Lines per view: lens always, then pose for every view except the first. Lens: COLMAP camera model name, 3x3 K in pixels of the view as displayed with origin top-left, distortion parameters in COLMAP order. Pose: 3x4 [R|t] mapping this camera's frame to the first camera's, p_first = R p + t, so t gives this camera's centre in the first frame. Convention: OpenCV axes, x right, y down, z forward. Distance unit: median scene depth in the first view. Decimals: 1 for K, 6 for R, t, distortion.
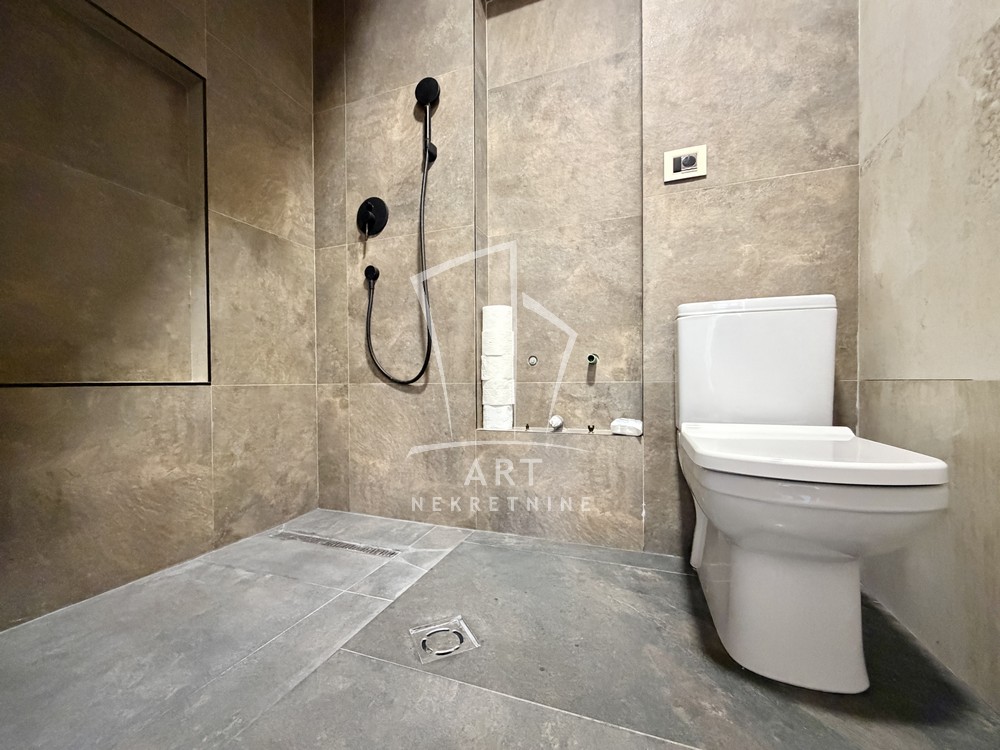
lens RADIAL K [[411.8, 0, 494.4], [0, 411.8, 376.3], [0, 0, 1]] dist [-0.000378, -0.000084]
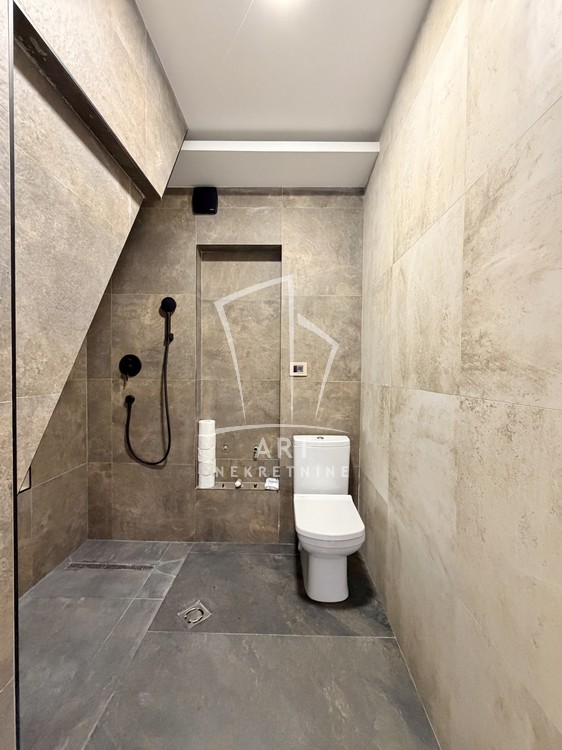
lens RADIAL K [[297.1, 0, 281.0], [0, 297.1, 375.0], [0, 0, 1]] dist [-0.000784, -0.000127]
pose [[0.941998, 0.008500, 0.335511, -0.134670], [-0.013025, 0.999852, 0.011240, -0.407841], [-0.335366, -0.014958, 0.941969, -0.395040]]
